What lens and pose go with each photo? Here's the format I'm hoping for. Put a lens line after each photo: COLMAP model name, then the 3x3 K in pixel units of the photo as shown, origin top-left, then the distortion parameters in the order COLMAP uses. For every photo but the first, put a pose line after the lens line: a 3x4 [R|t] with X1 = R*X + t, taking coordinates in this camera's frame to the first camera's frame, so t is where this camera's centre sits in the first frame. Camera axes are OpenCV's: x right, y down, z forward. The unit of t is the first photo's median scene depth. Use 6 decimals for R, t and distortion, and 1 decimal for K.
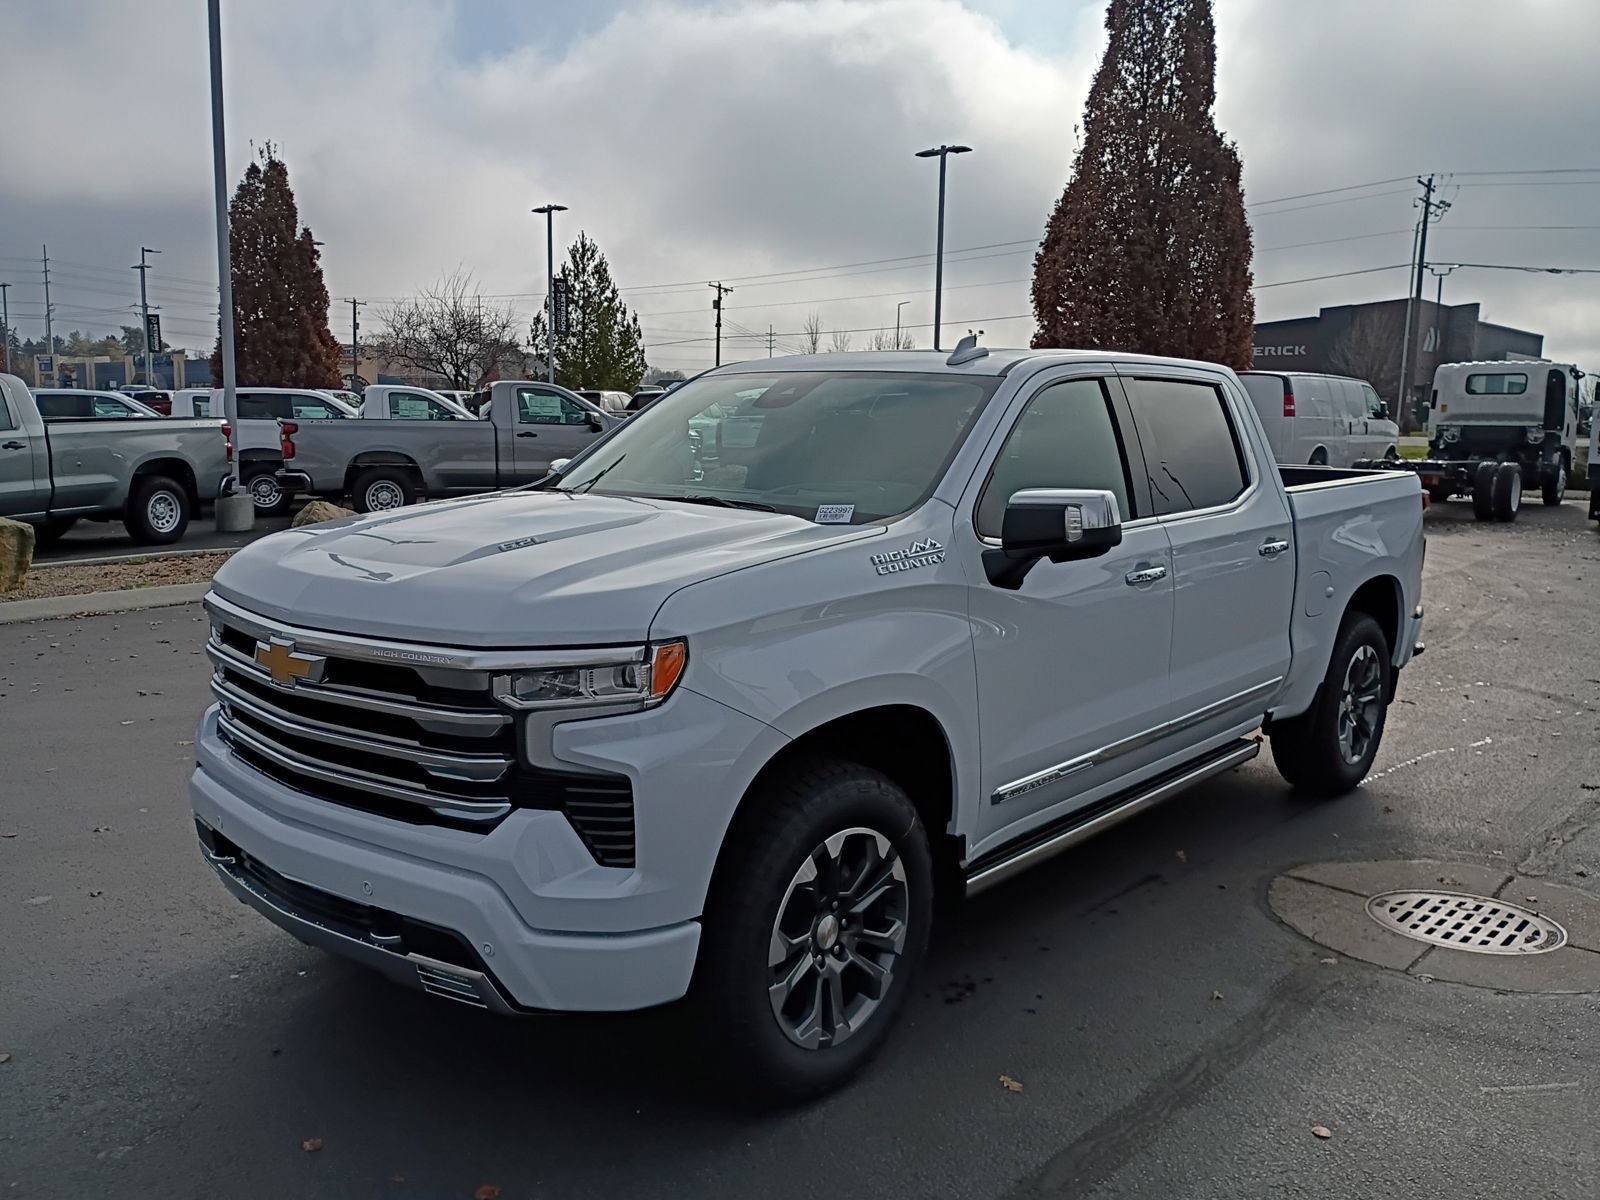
lens RADIAL K [[1295.1, 0, 800.0], [0, 1295.1, 600.0], [0, 0, 1]] dist [0.035875, 0.003334]
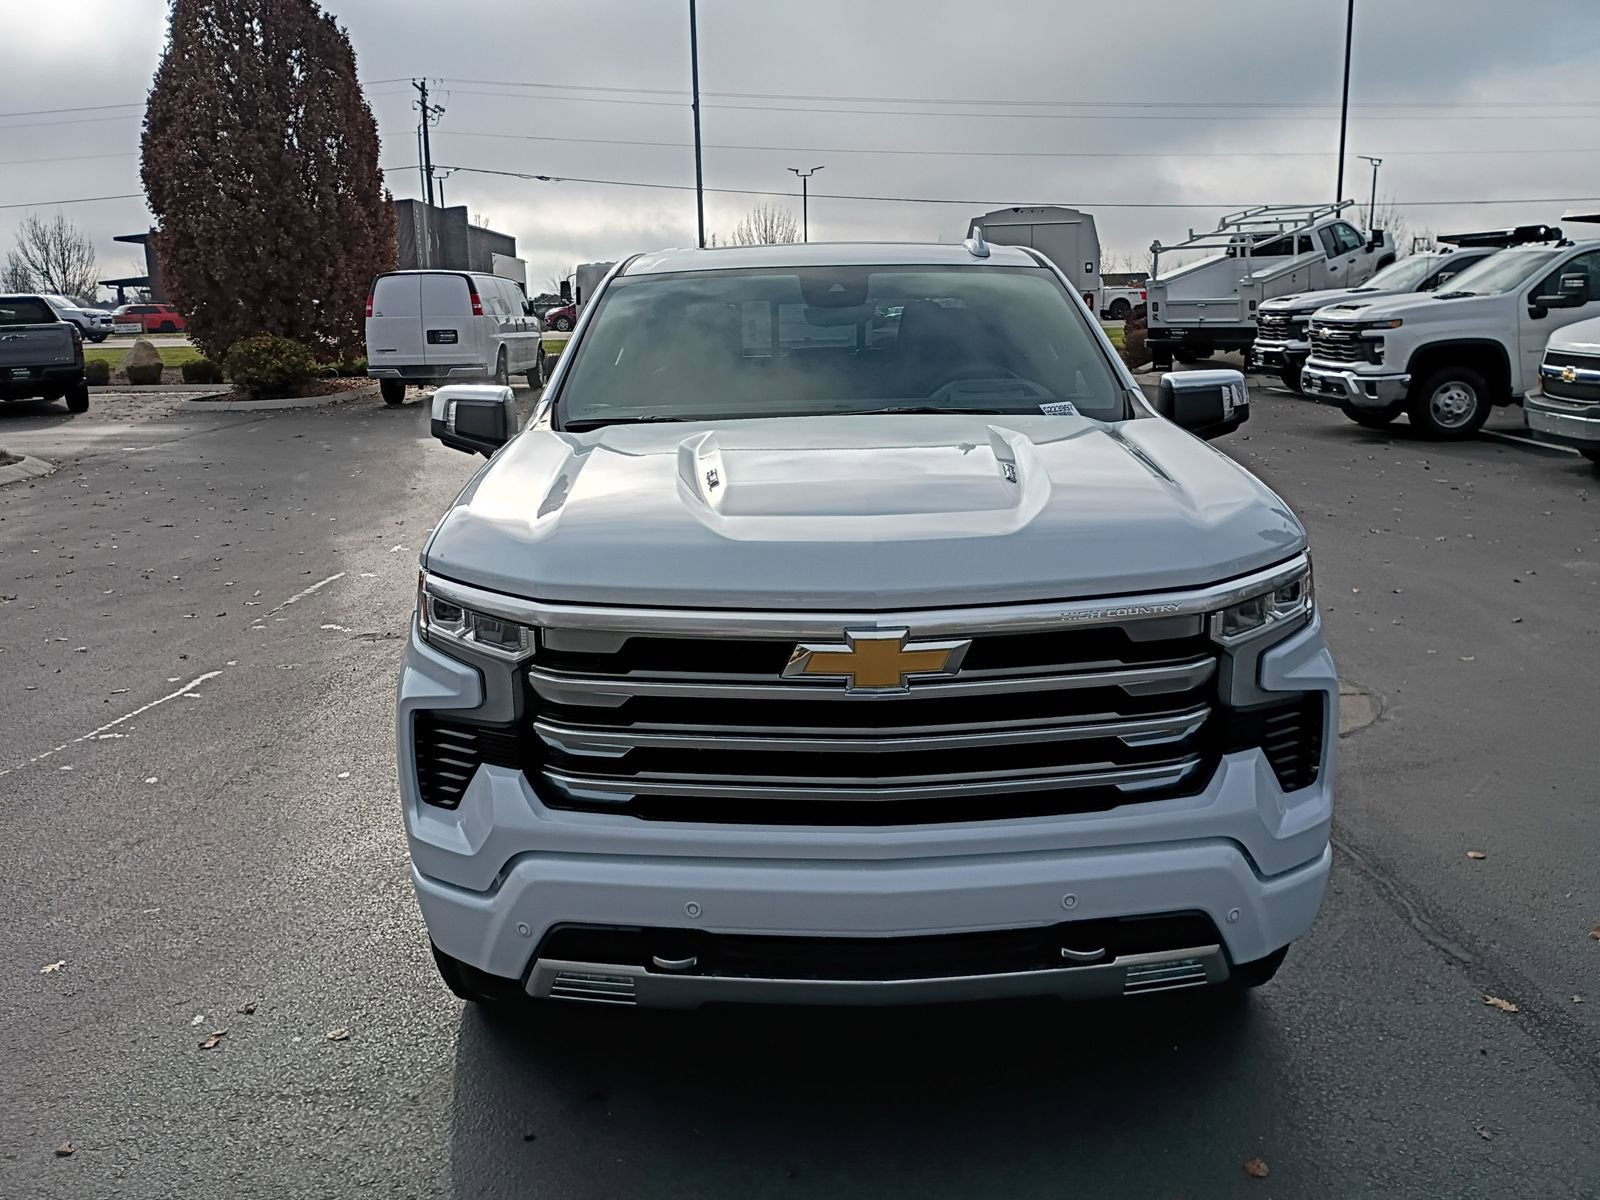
lens RADIAL K [[1295.1, 0, 800.0], [0, 1295.1, 600.0], [0, 0, 1]] dist [0.035875, 0.003334]
pose [[0.757217, -0.177505, 0.628581, -0.094097], [0.131531, 0.984089, 0.119450, -0.008763], [-0.639783, -0.007772, 0.768517, 0.047557]]
